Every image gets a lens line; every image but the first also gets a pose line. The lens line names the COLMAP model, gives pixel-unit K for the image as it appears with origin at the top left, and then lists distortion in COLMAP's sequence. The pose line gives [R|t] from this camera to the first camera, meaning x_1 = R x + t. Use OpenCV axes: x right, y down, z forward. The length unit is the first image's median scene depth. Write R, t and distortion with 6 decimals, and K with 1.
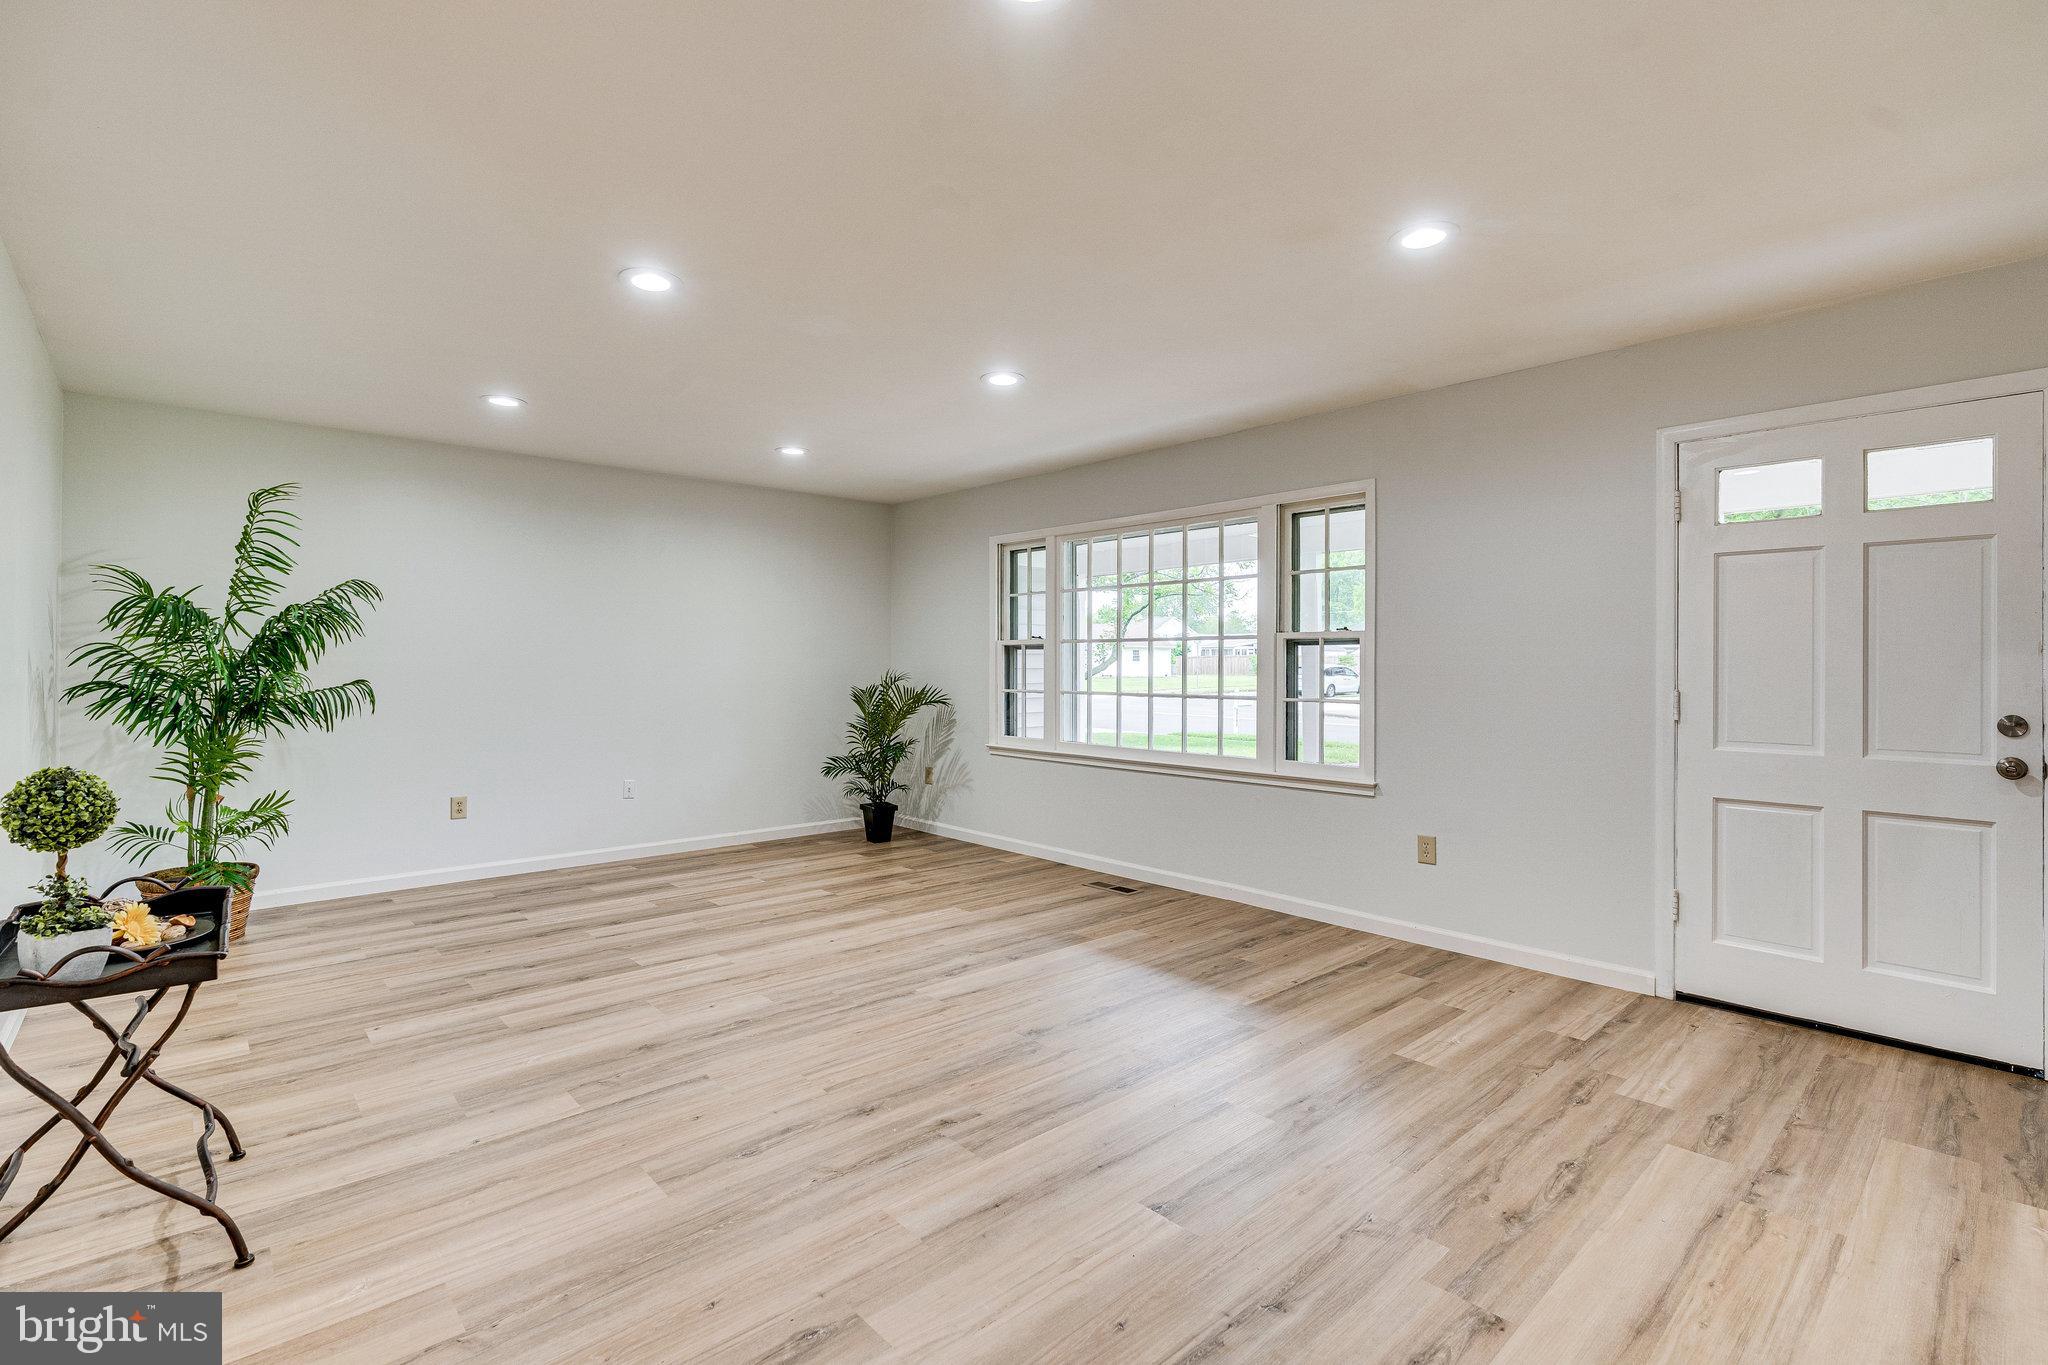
lens RADIAL K [[932.5, 0, 1017.9], [0, 932.5, 673.8], [0, 0, 1]] dist [-0.011695, 0.003716]
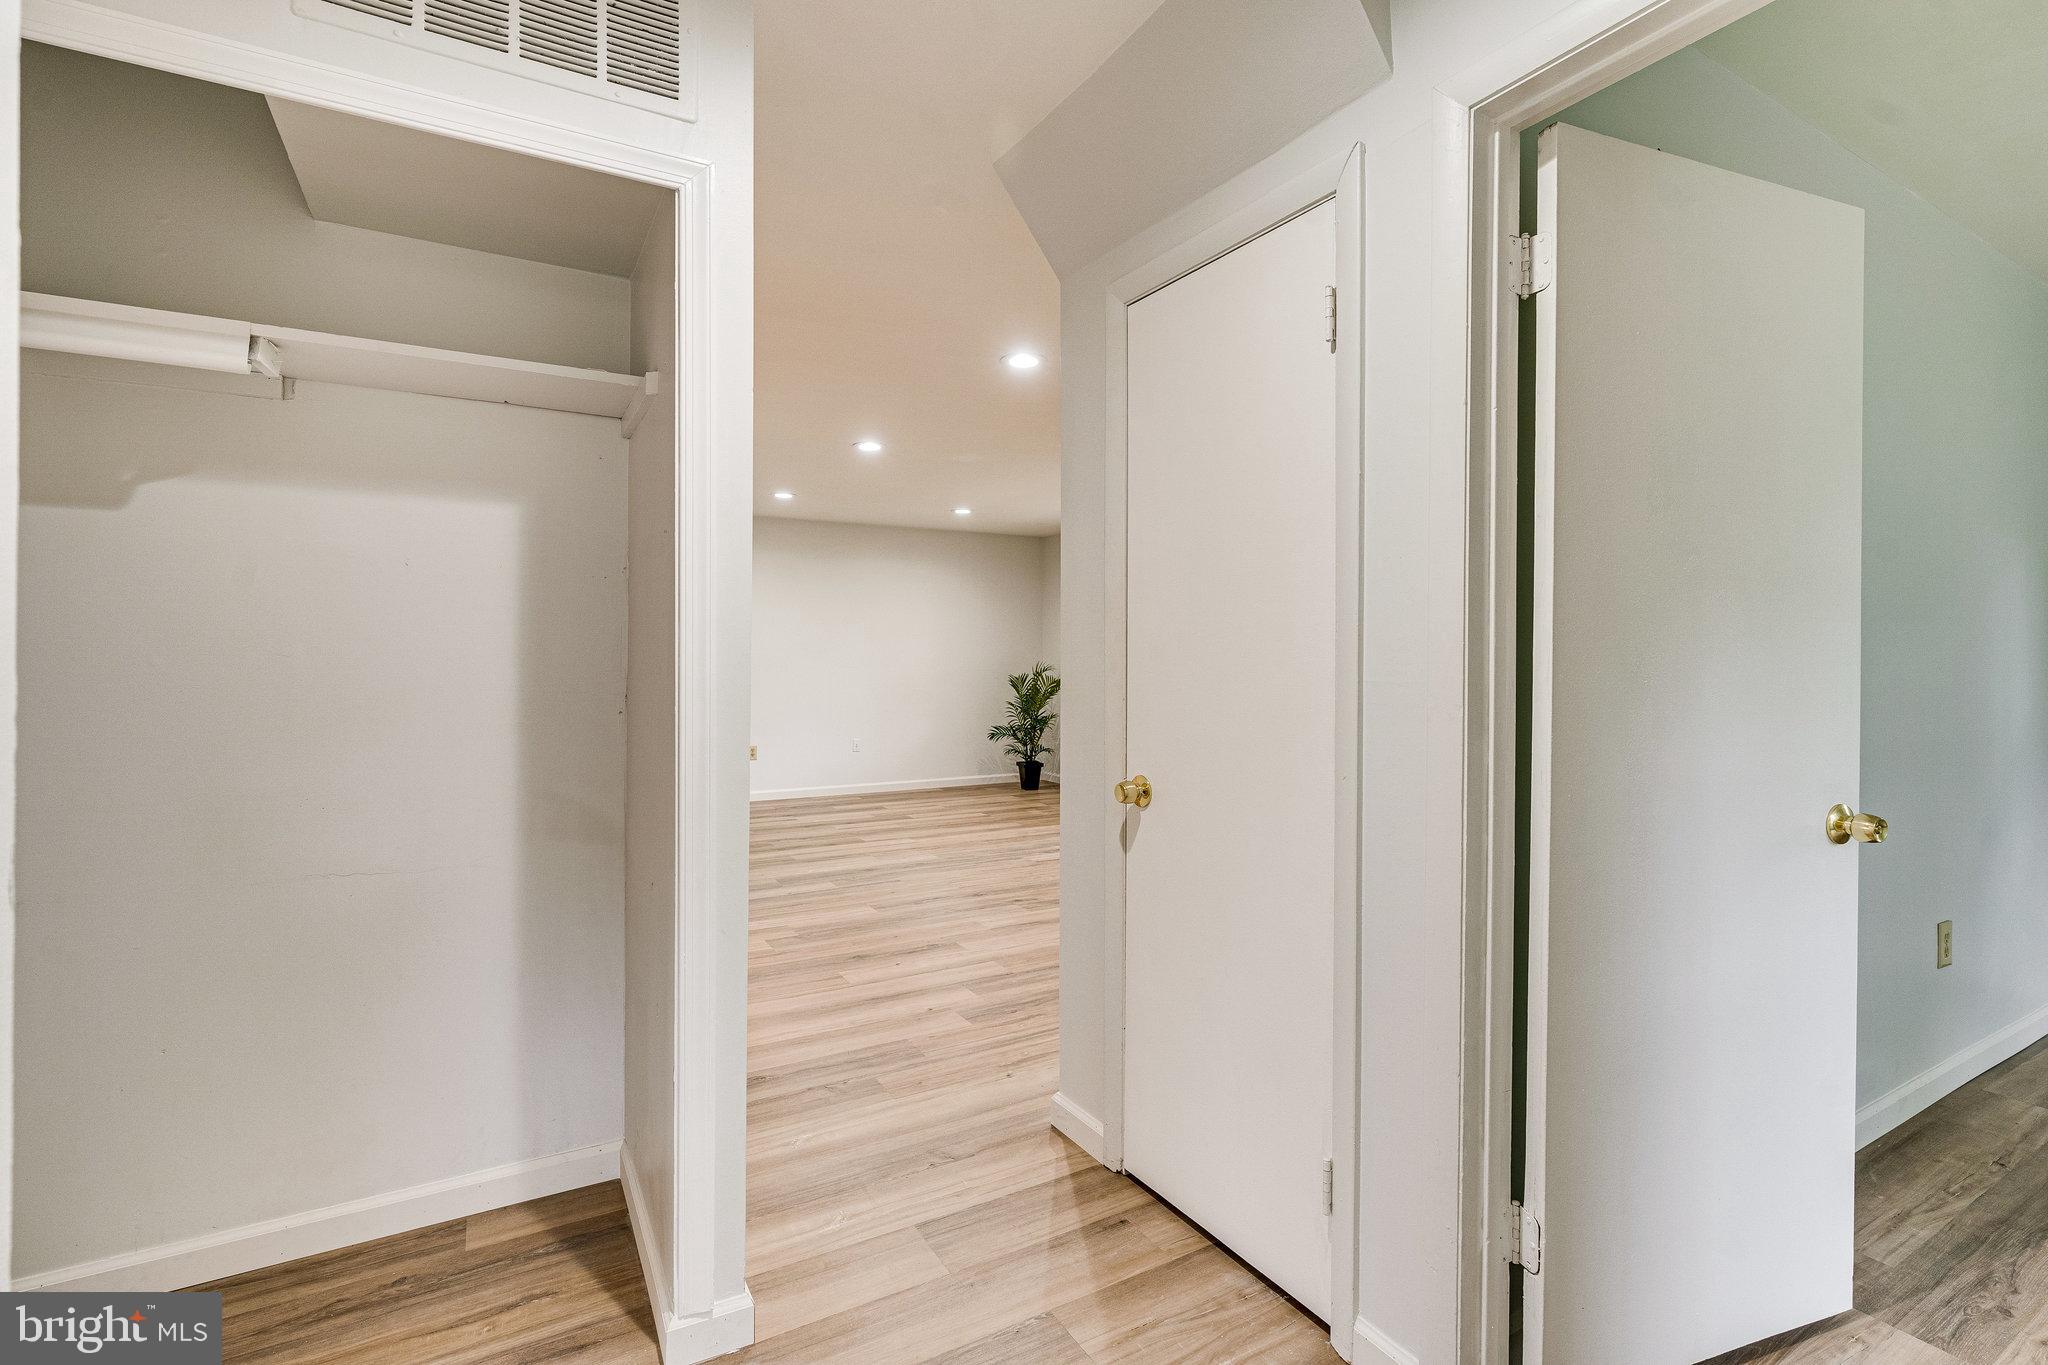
lens RADIAL K [[932.5, 0, 1028.1], [0, 932.5, 692.9], [0, 0, 1]] dist [-0.011695, 0.003716]
pose [[0.978242, 0.006336, -0.207372, 0.132627], [-0.000707, 0.999630, 0.027207, 0.002549], [0.207468, -0.026469, 0.977884, -0.334182]]
